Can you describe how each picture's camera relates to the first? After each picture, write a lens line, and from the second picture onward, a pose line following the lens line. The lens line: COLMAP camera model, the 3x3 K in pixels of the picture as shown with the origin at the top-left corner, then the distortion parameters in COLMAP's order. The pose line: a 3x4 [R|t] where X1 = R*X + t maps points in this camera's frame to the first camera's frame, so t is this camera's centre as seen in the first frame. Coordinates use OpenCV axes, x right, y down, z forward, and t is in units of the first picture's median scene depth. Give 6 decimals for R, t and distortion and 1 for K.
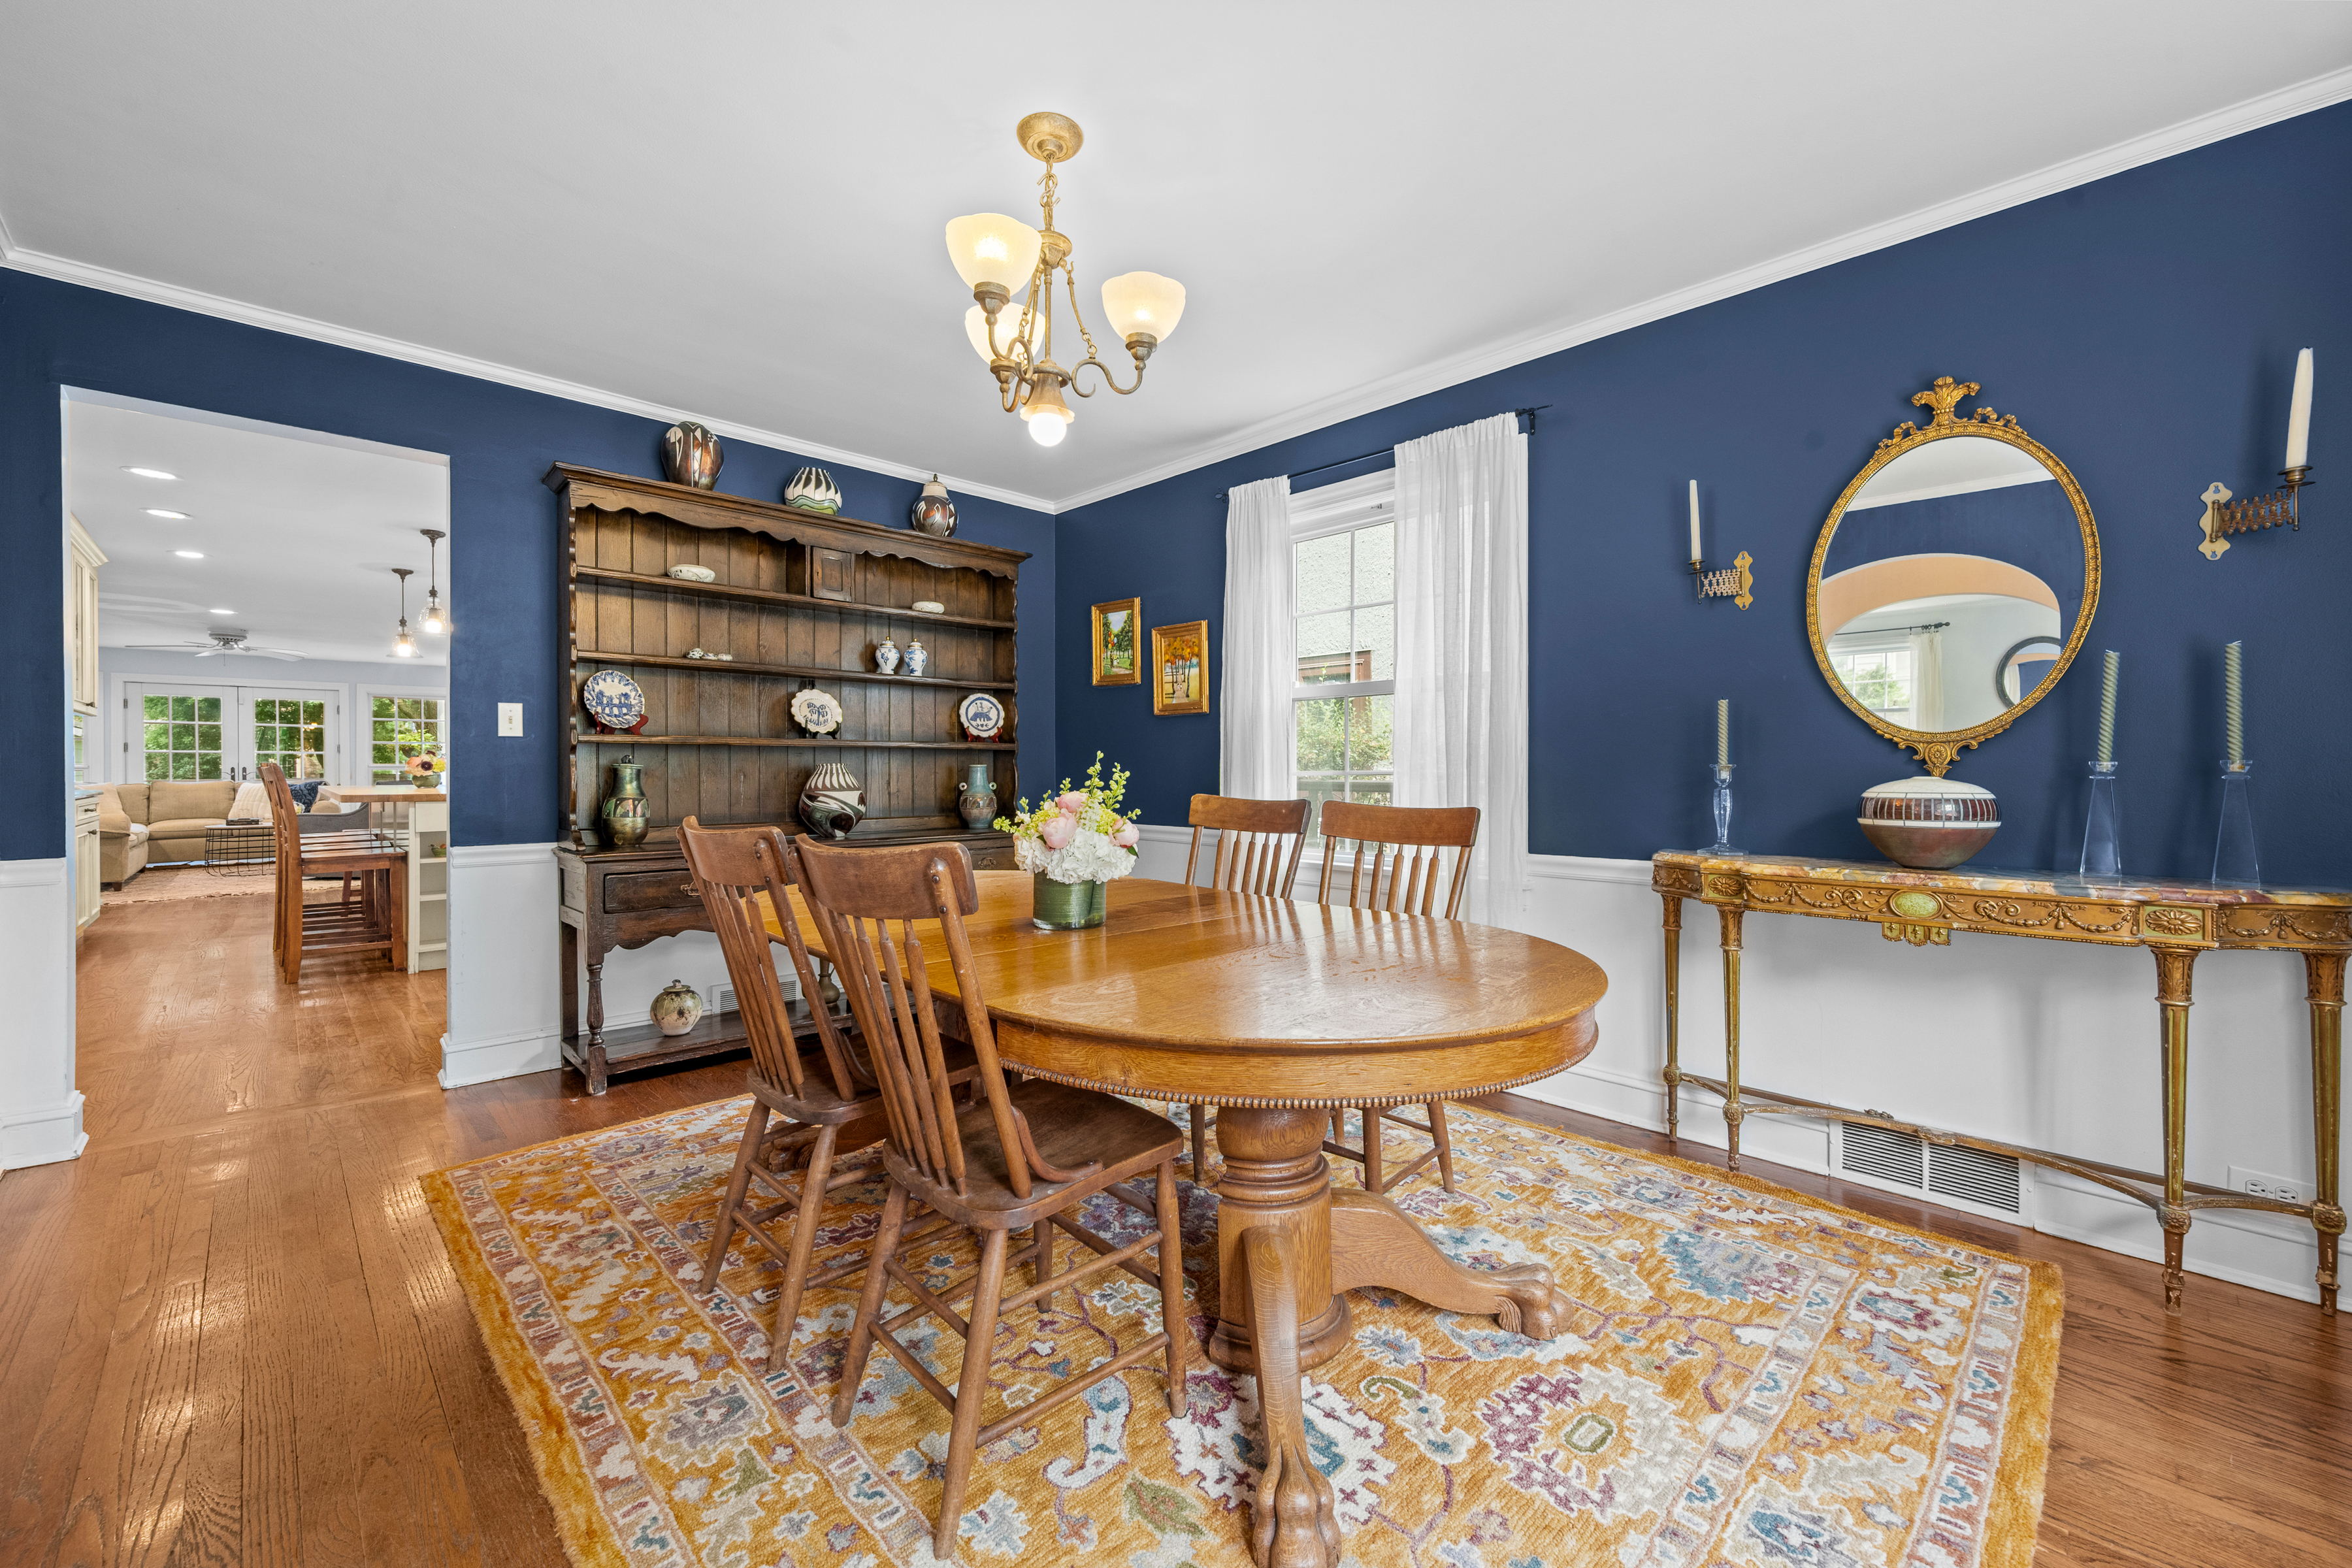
lens RADIAL K [[931.4, 0, 1172.7], [0, 931.4, 767.0], [0, 0, 1]] dist [-0.002130, 0.000317]
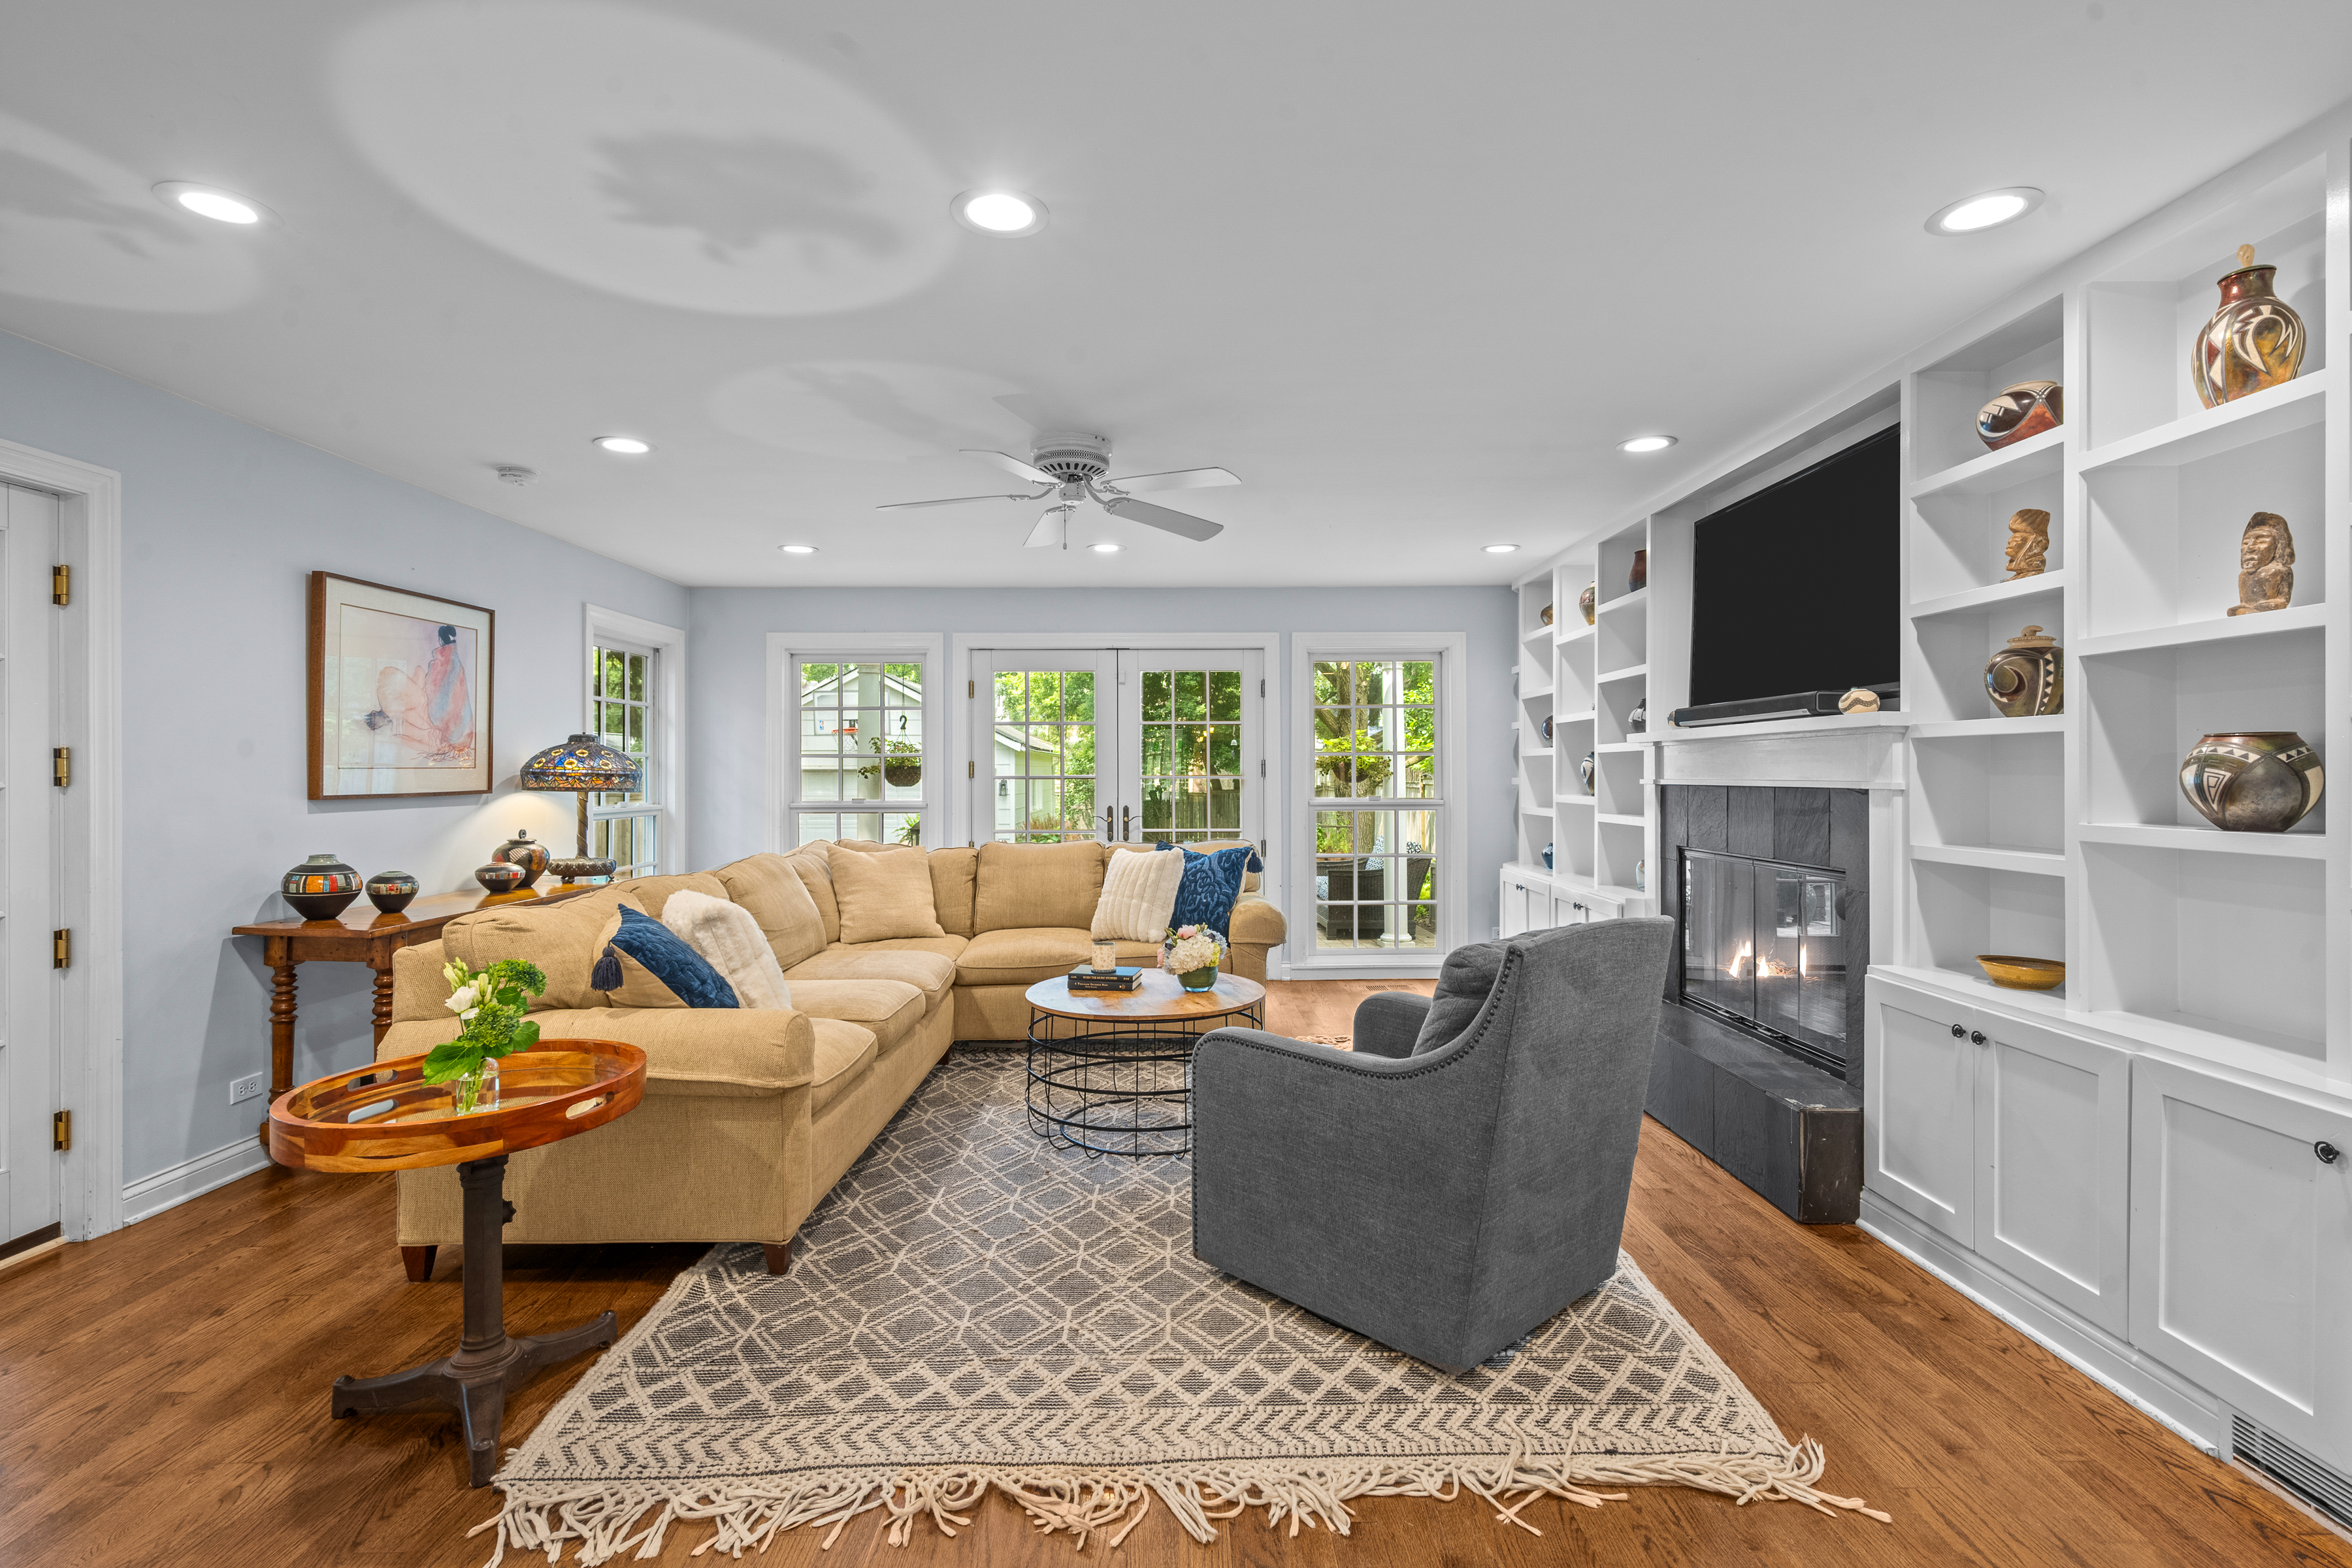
lens RADIAL K [[1065.7, 0, 1196.5], [0, 1065.7, 781.6], [0, 0, 1]] dist [0.000732, -0.000978]
pose [[0.734803, 0.005178, -0.678261, -0.693494], [-0.000930, 0.999978, 0.006626, -0.020895], [0.678280, -0.004238, 0.734791, 0.722363]]
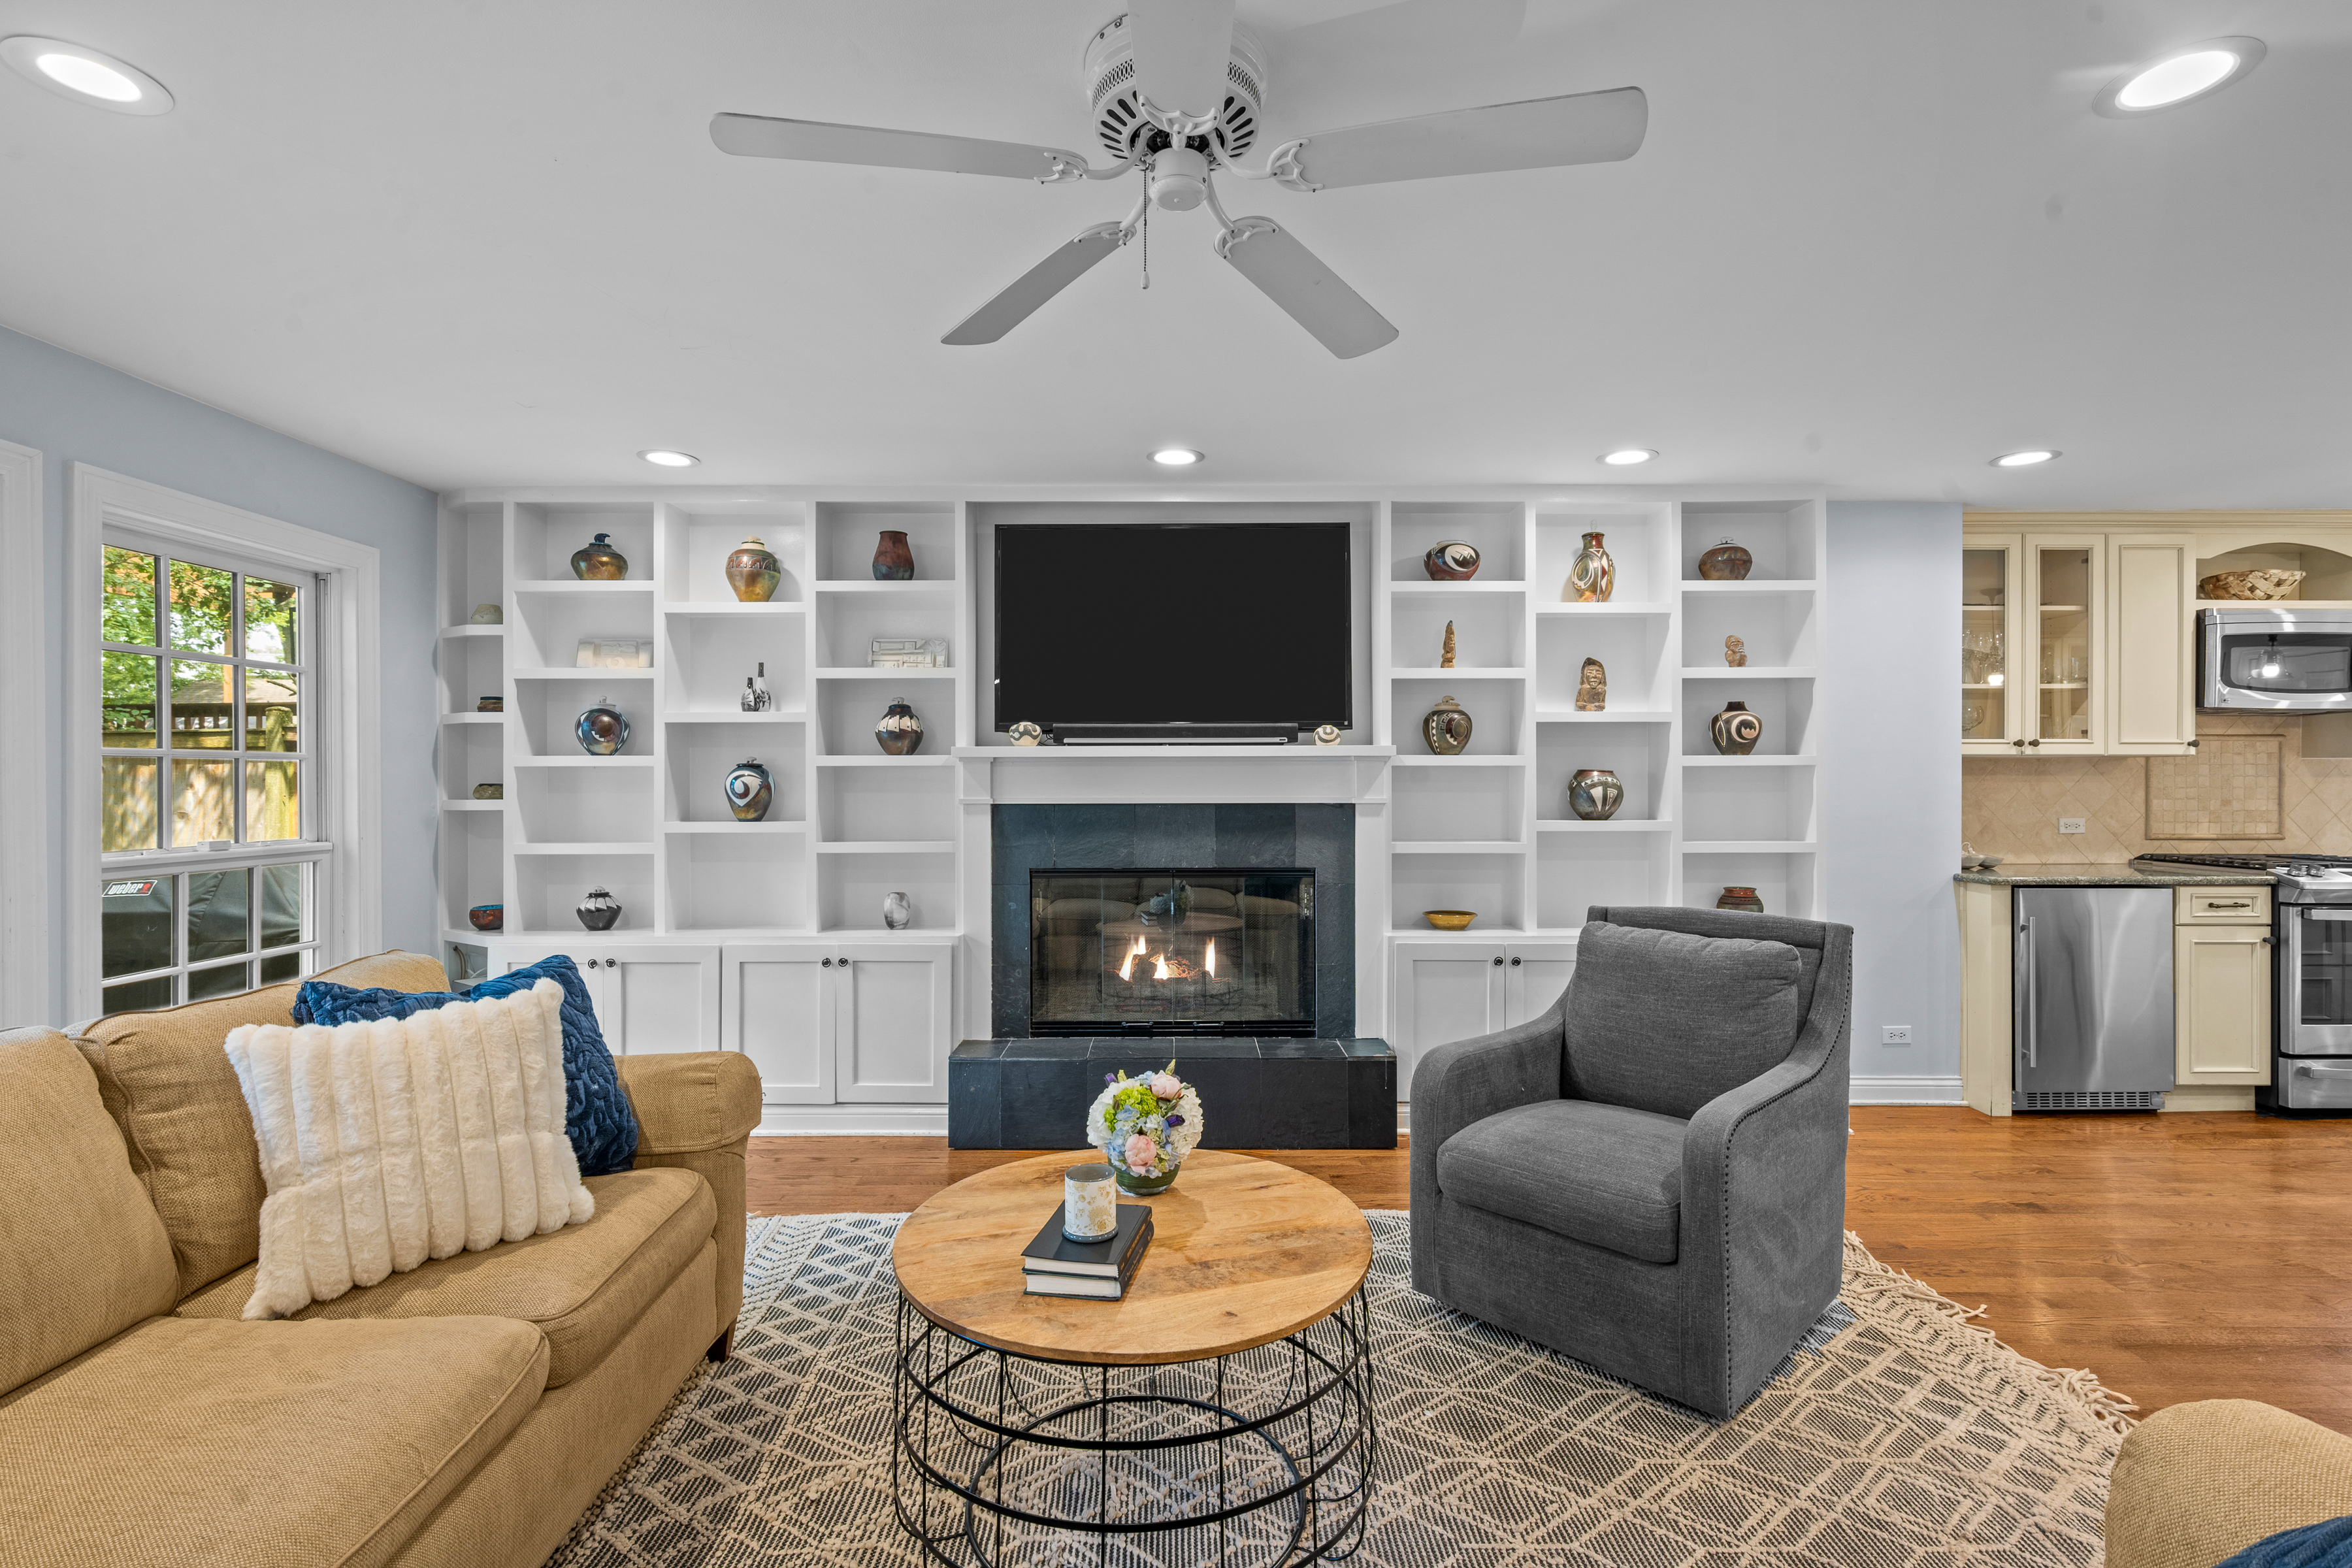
lens RADIAL K [[1065.7, 0, 1169.9], [0, 1065.7, 787.4], [0, 0, 1]] dist [0.000732, -0.000978]
pose [[0.698486, -0.003439, 0.715616, -1.129655], [0.002977, 0.999994, 0.001901, -0.024224], [-0.715618, 0.000802, 0.698492, 0.860084]]
